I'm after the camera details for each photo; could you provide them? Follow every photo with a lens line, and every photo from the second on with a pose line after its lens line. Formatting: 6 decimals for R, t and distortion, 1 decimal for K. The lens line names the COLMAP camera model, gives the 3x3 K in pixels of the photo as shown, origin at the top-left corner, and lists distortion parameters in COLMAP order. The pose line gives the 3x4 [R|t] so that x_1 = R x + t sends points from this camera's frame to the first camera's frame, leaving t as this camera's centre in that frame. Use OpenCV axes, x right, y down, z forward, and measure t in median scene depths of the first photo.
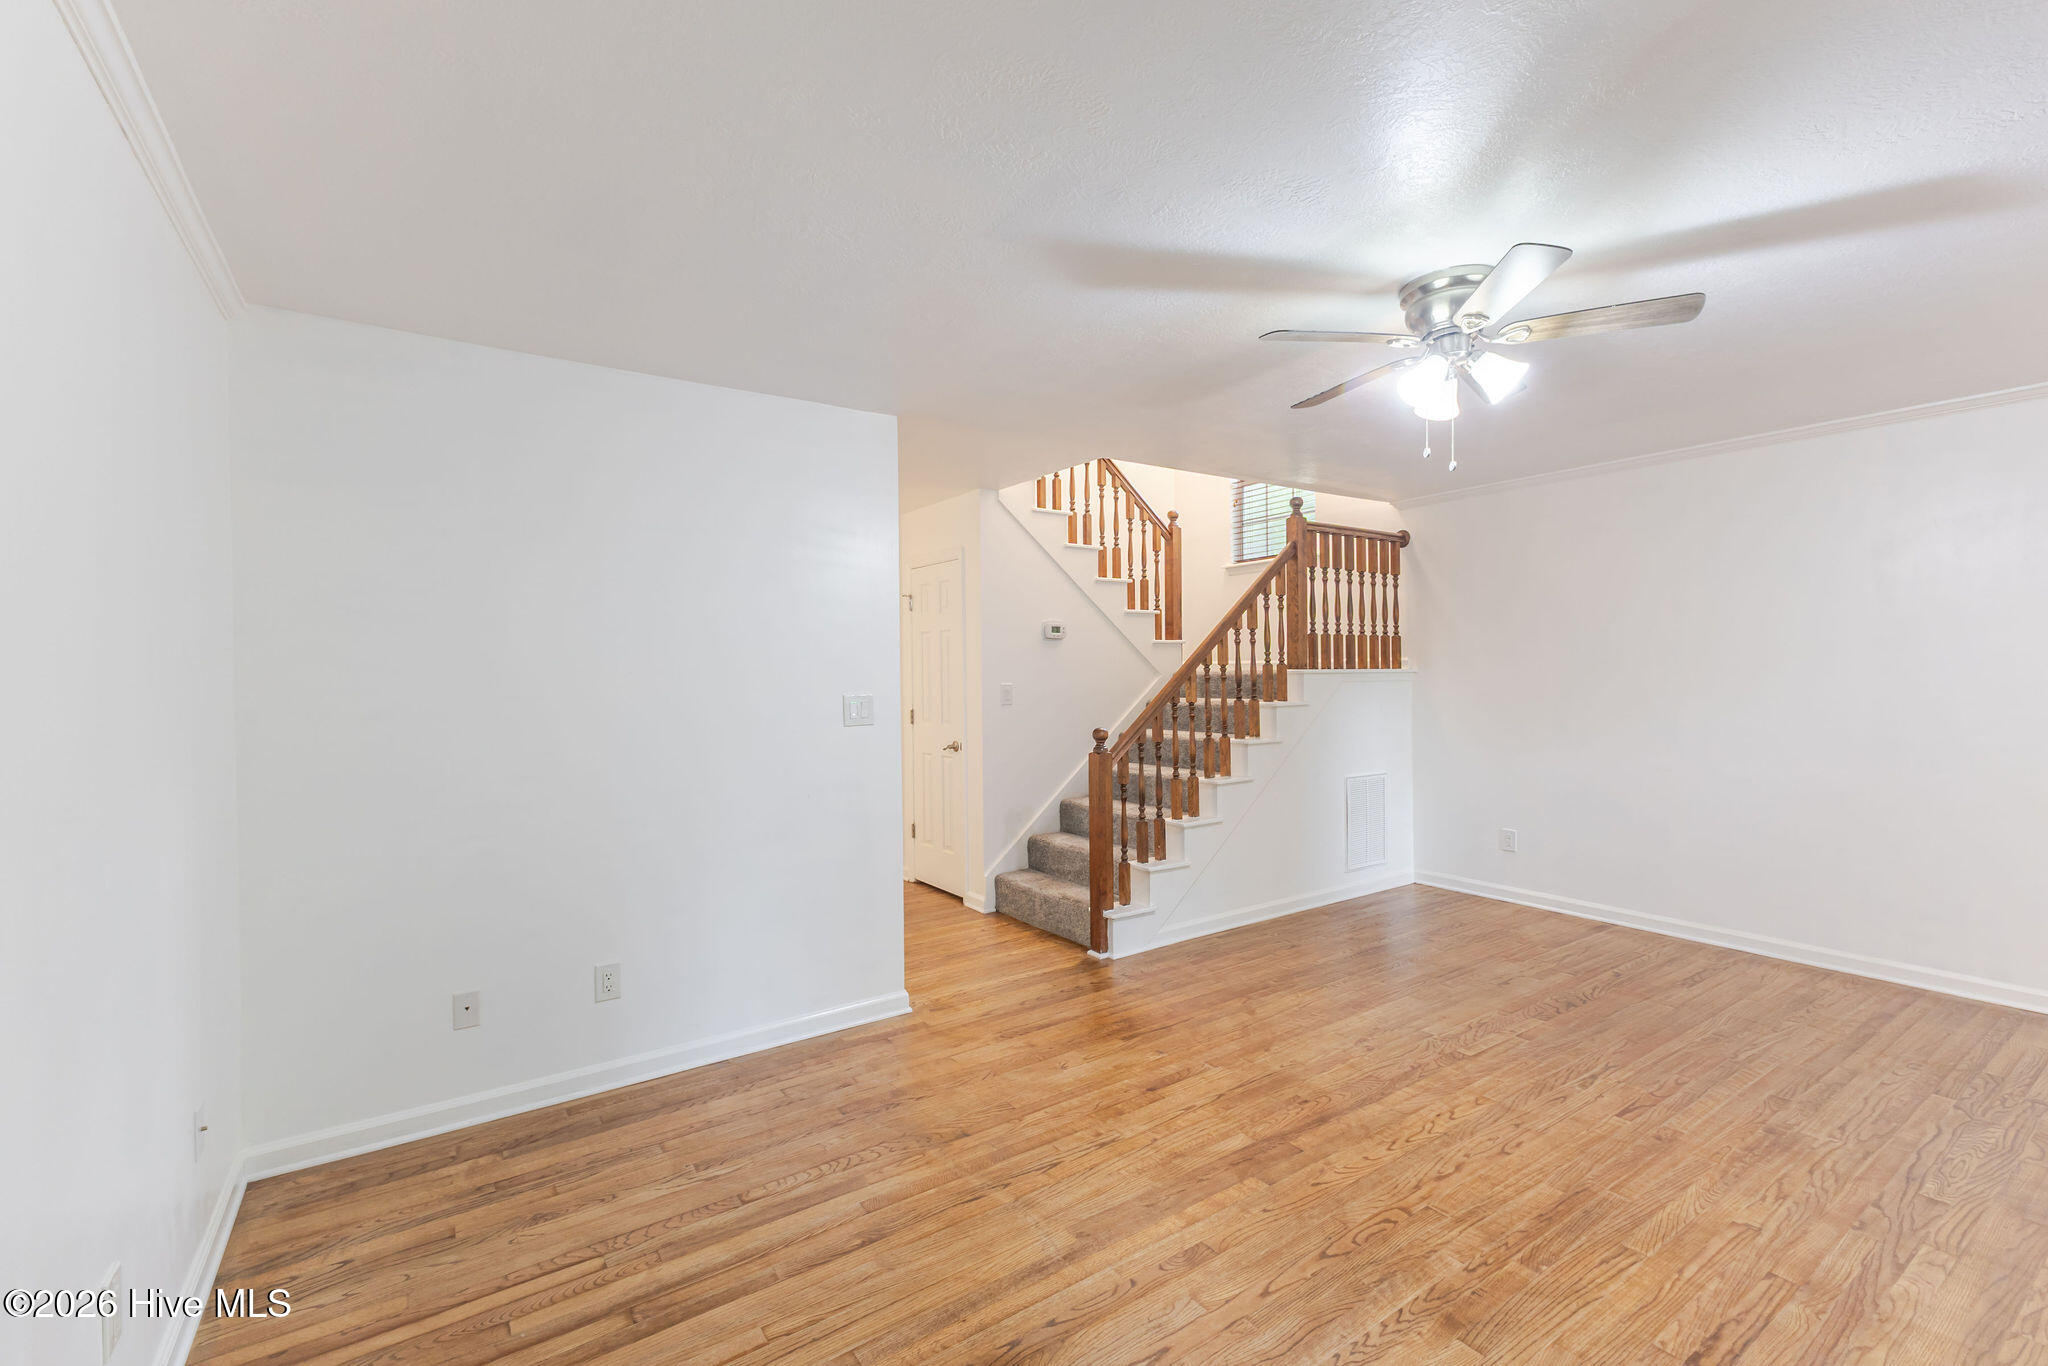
lens RADIAL K [[884.0, 0, 1024.1], [0, 884.0, 675.5], [0, 0, 1]] dist [0.015808, -0.005046]
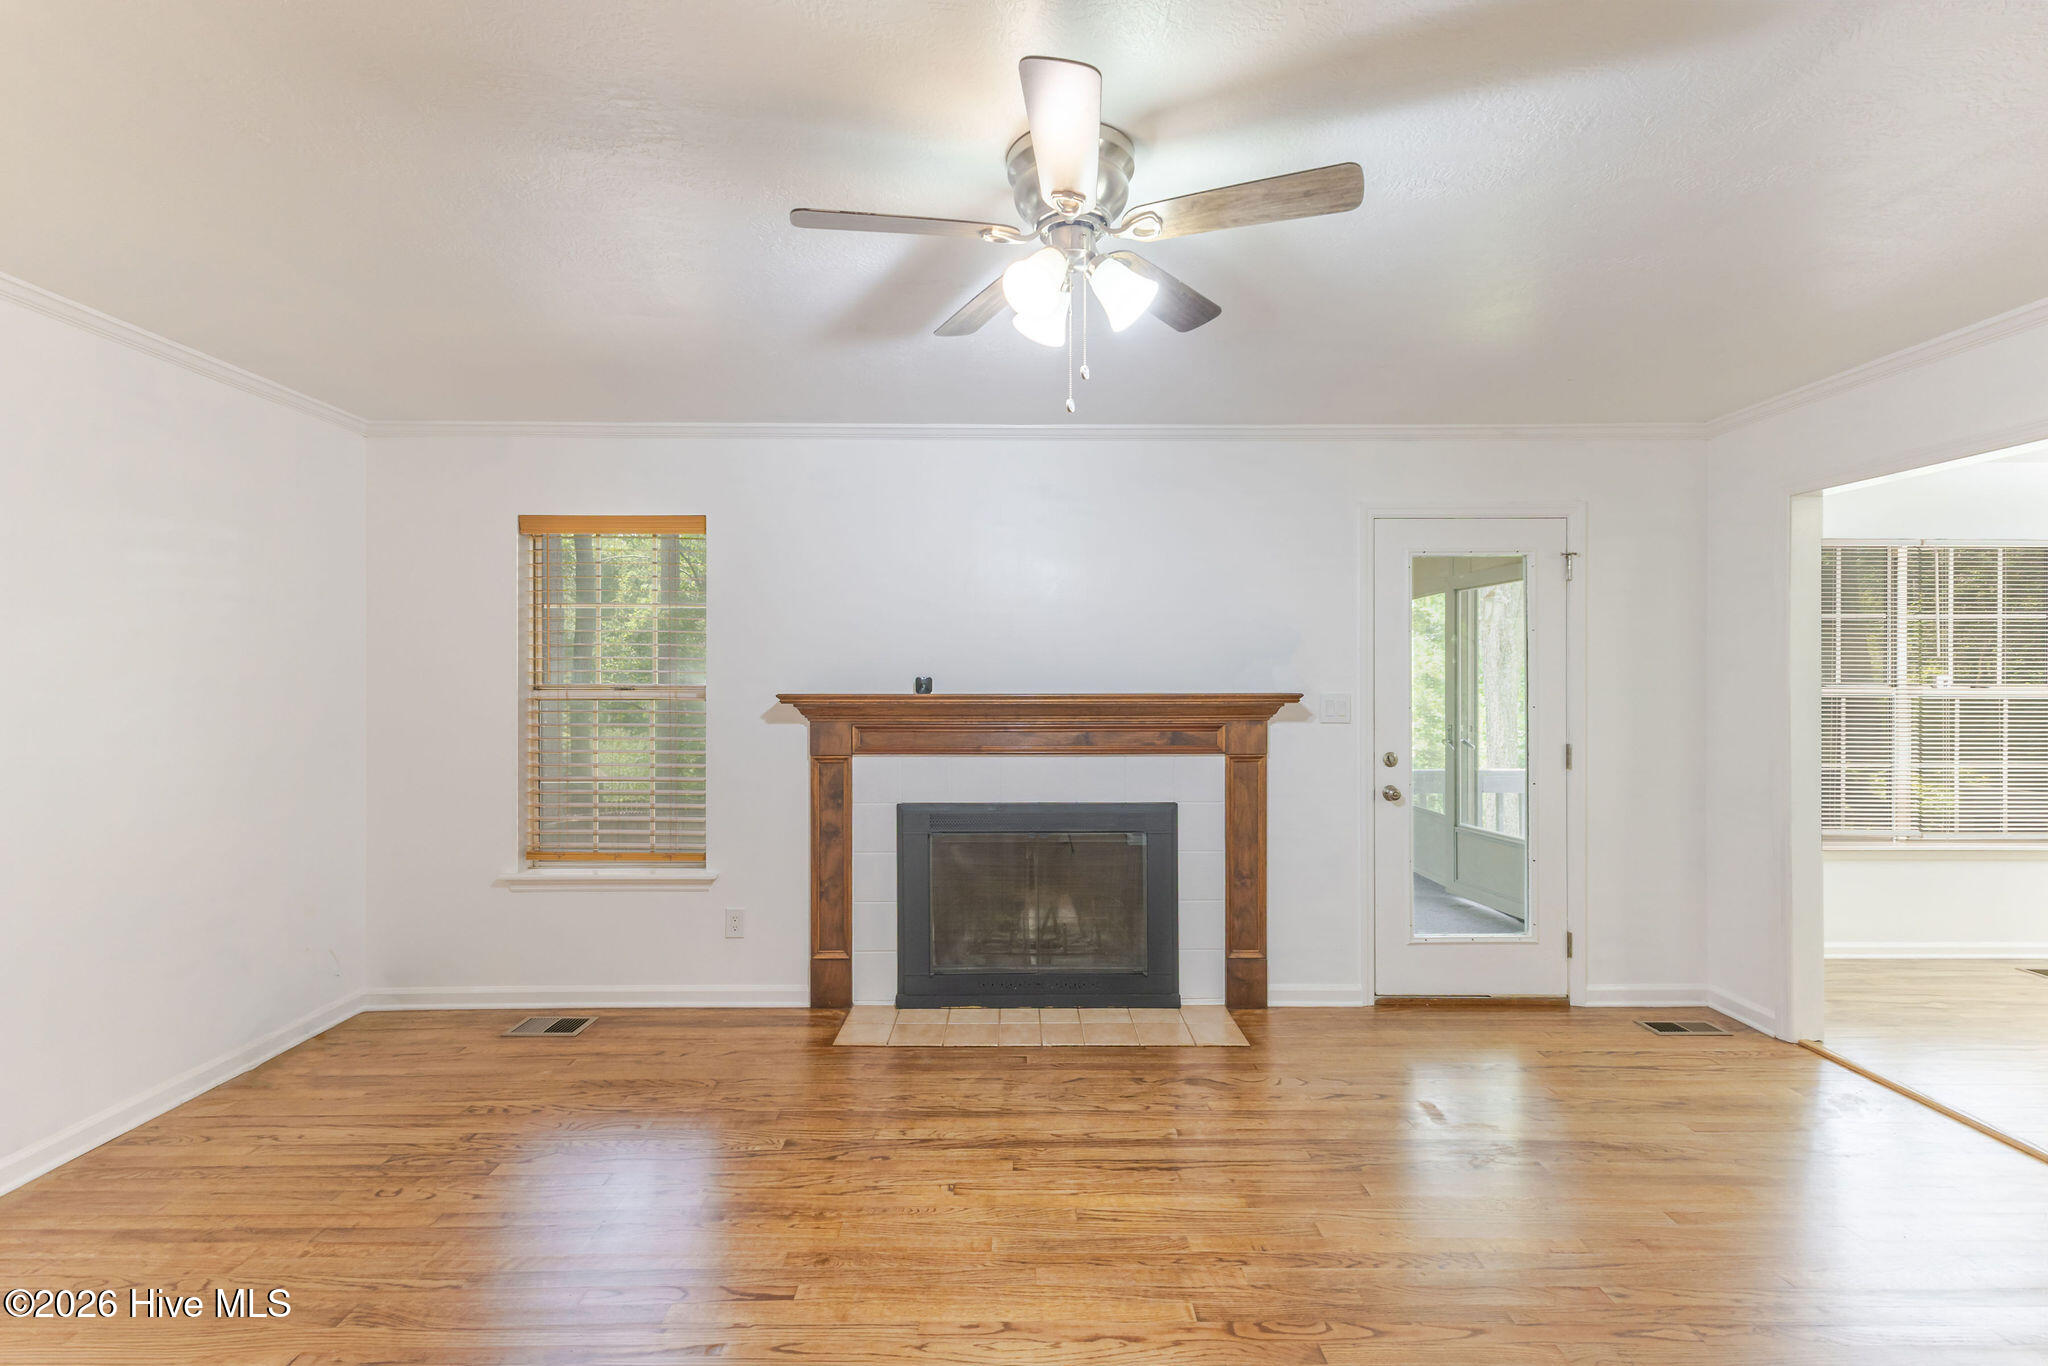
lens RADIAL K [[878.7, 0, 1024.0], [0, 878.7, 683.0], [0, 0, 1]] dist [0.013935, 0.000242]
pose [[-0.832417, 0.011691, 0.554027, 0.062444], [0.012002, 0.999923, -0.003067, -0.001846], [-0.554020, 0.004096, -0.832493, 0.920106]]
